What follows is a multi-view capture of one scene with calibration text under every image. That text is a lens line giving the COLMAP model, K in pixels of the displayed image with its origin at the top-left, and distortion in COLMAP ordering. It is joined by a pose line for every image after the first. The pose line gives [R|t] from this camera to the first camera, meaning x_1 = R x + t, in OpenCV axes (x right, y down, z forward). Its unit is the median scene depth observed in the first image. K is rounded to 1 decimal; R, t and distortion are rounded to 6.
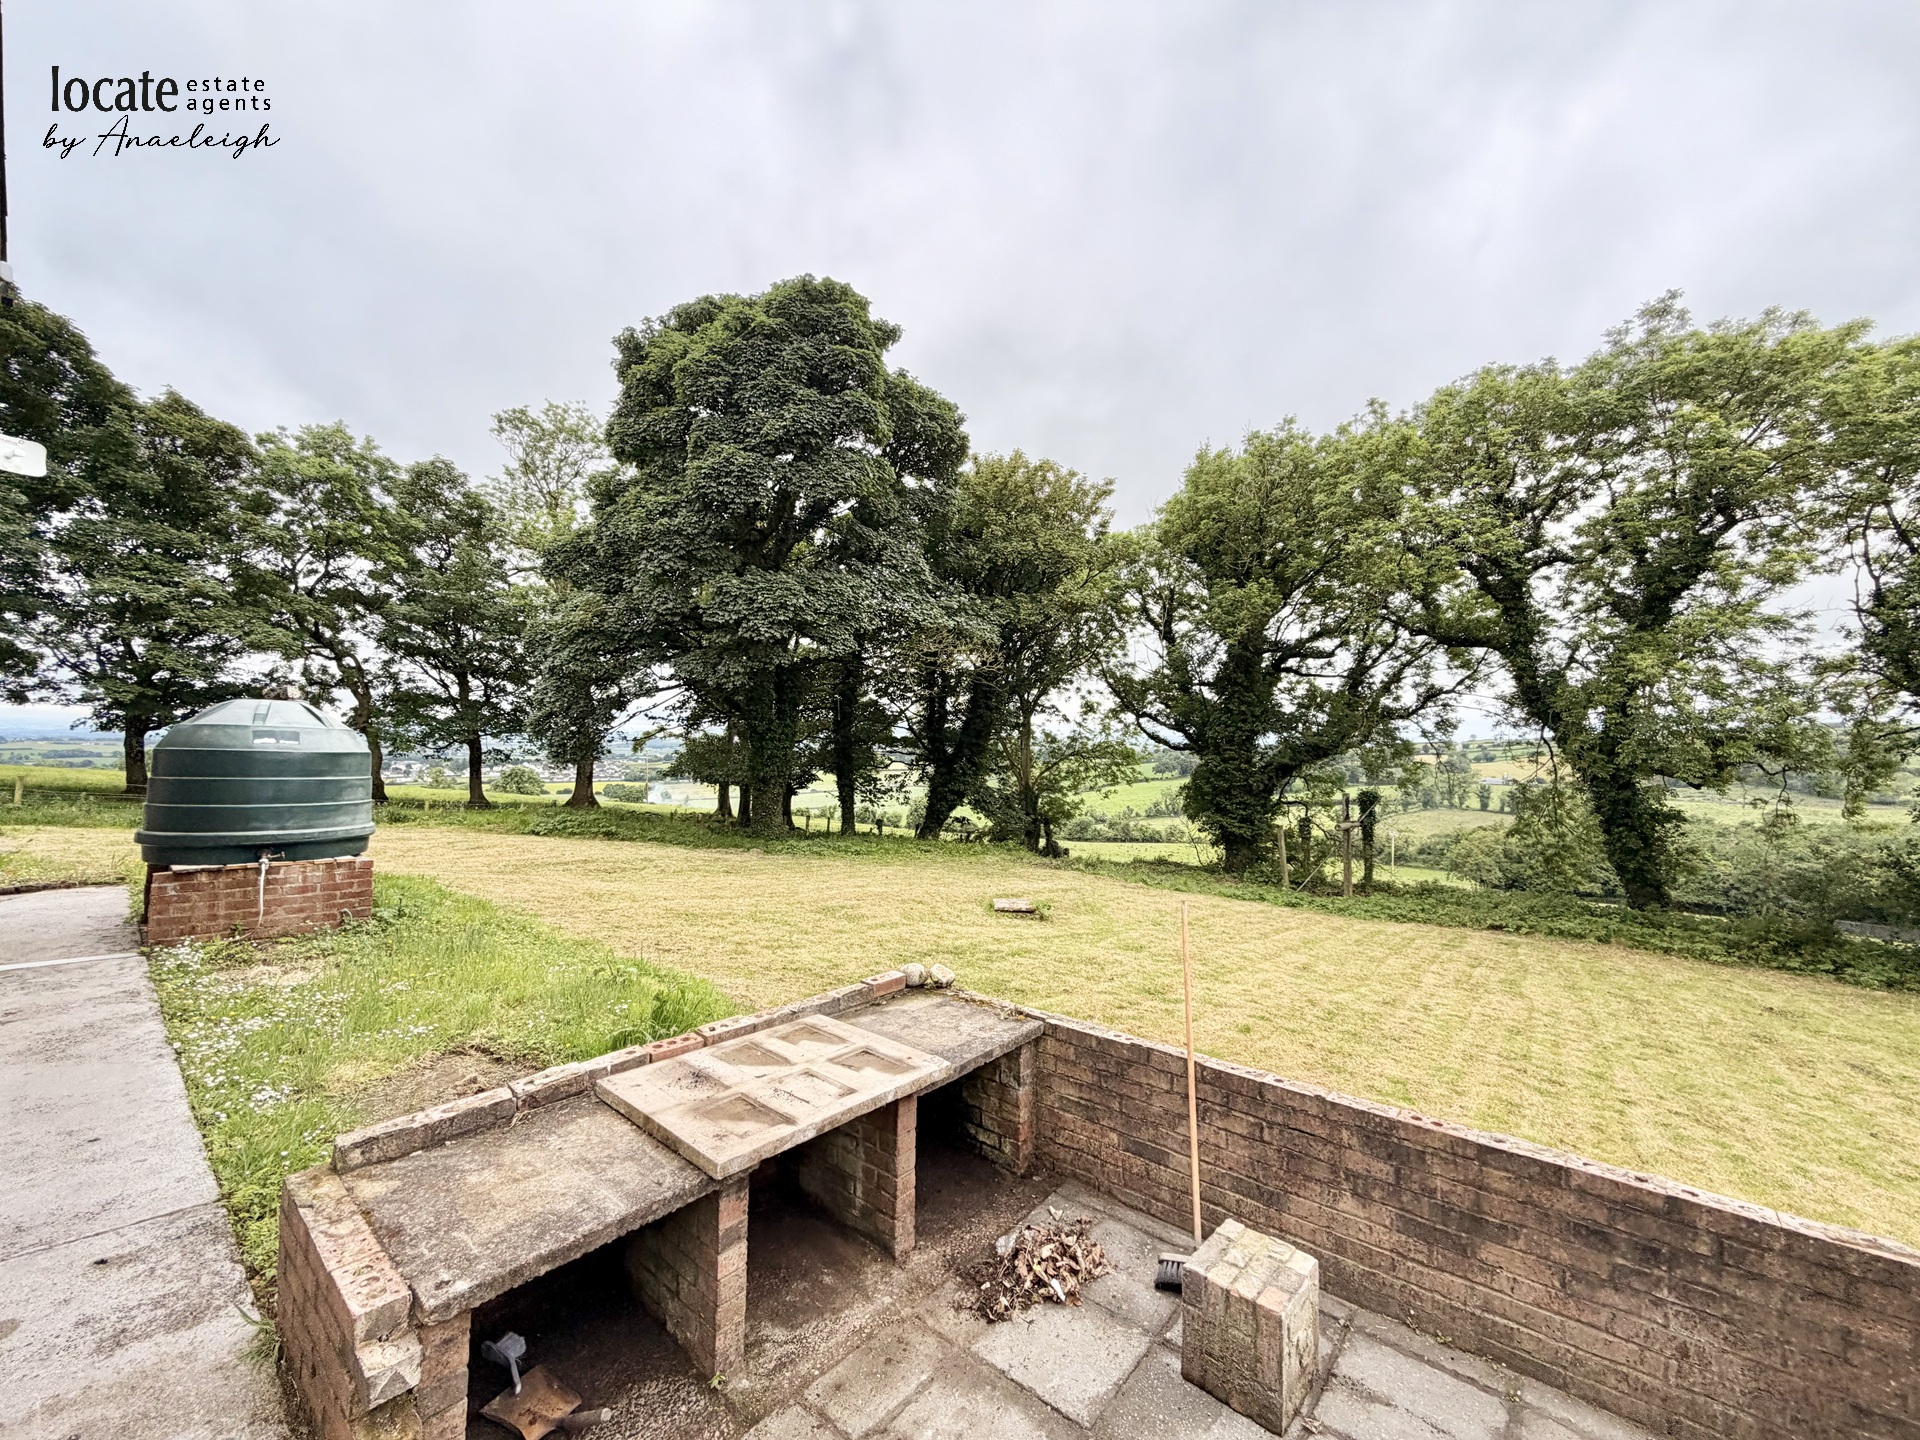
lens RADIAL K [[764.0, 0, 962.0], [0, 764.0, 723.4], [0, 0, 1]] dist [0.000872, -0.000098]
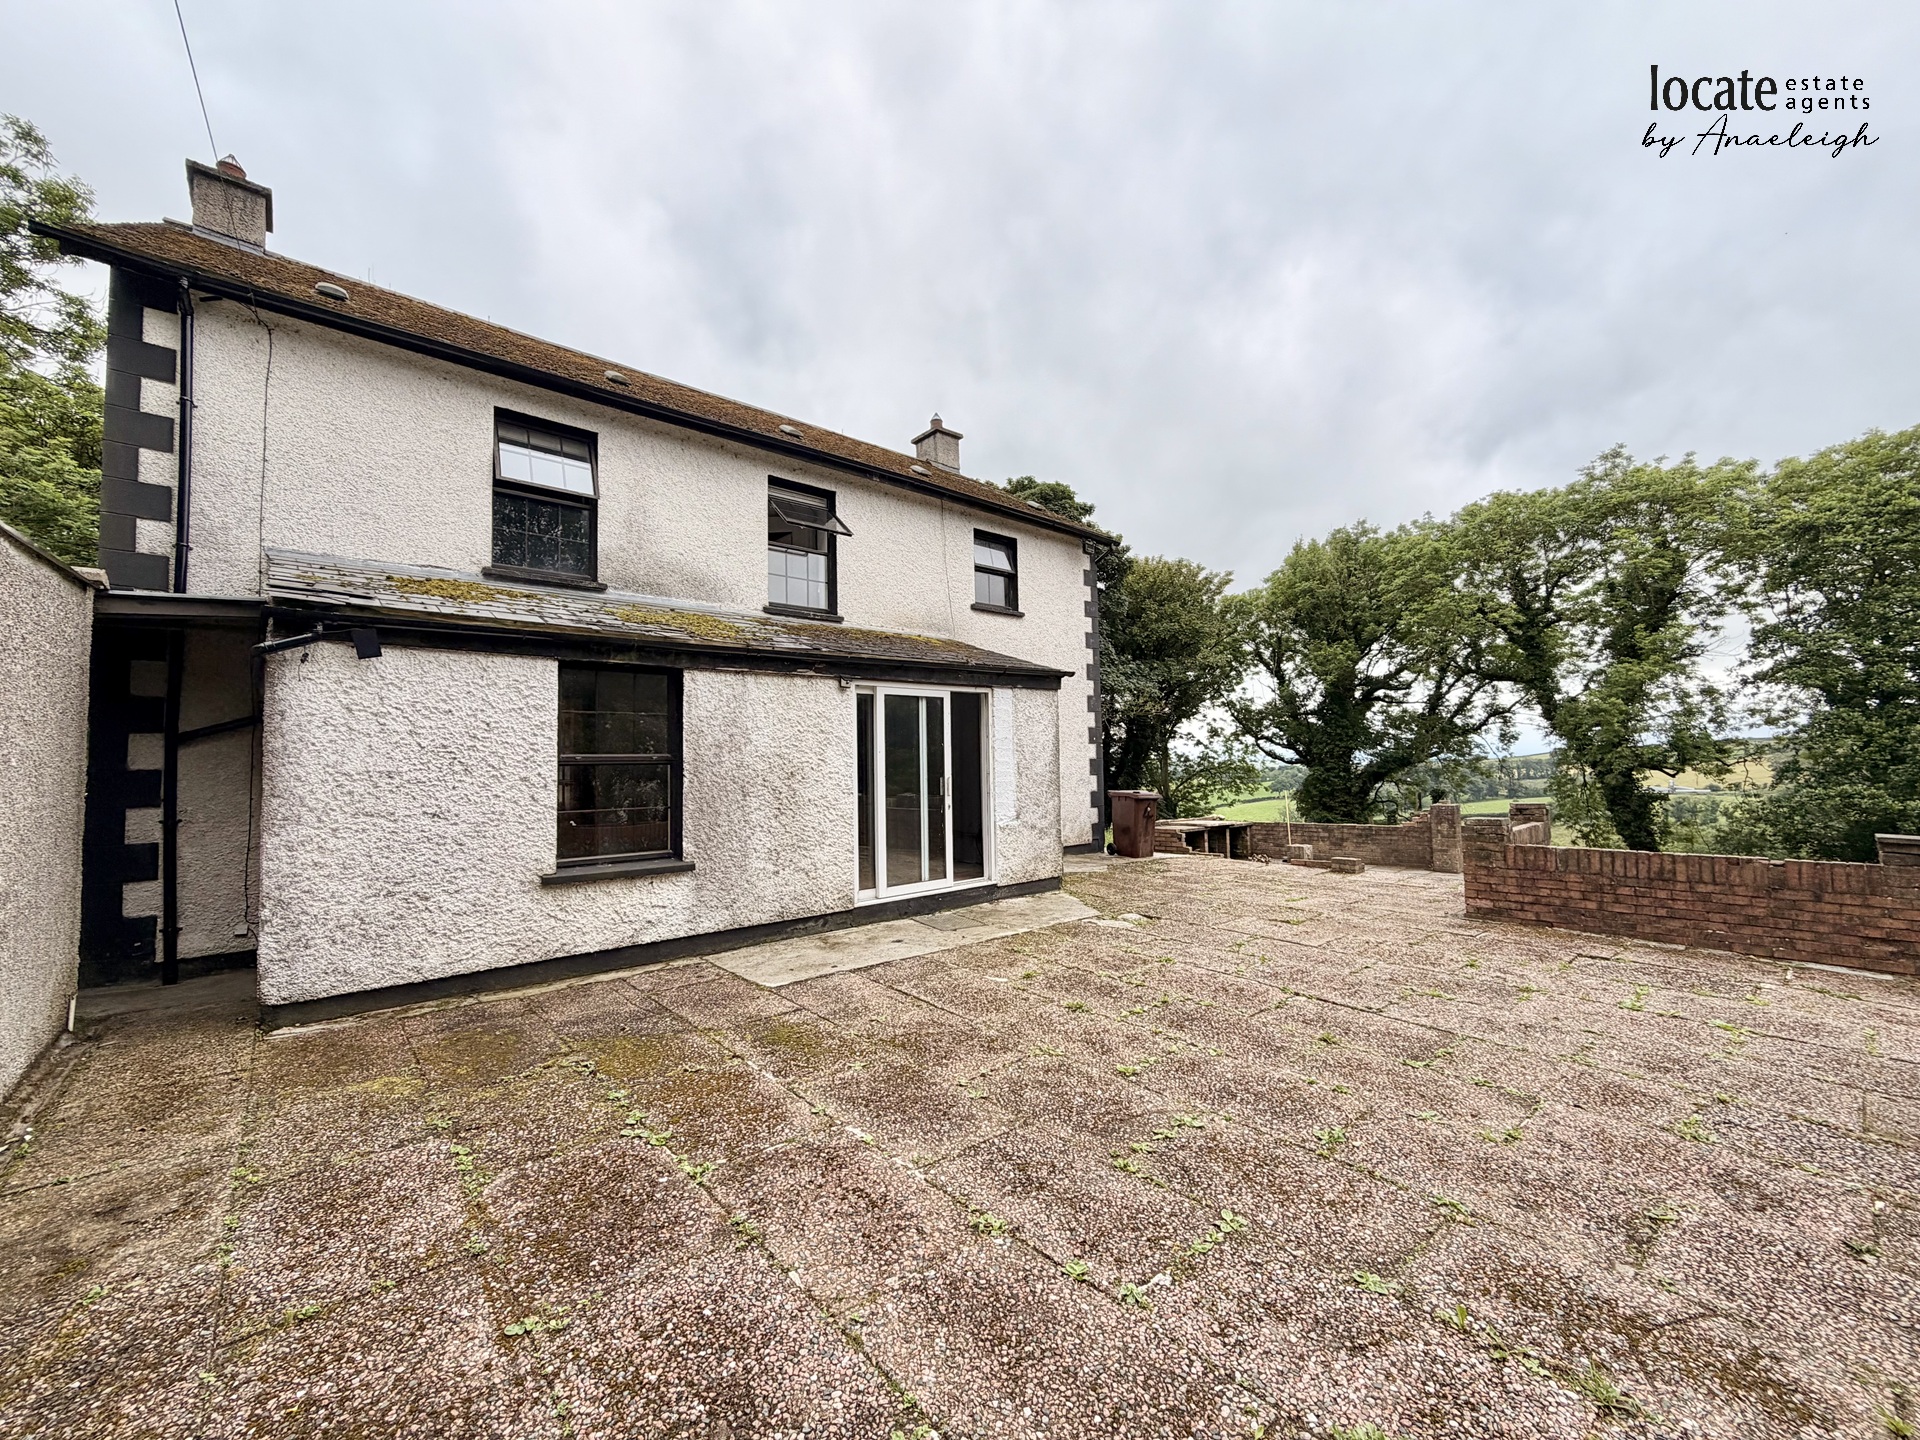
lens RADIAL K [[764.0, 0, 956.4], [0, 764.0, 721.2], [0, 0, 1]] dist [0.000872, -0.000098]
pose [[0.989461, -0.041727, -0.138659, -0.096300], [0.036334, 0.998490, -0.041197, -0.004477], [0.140168, 0.035724, 0.989483, -0.364375]]
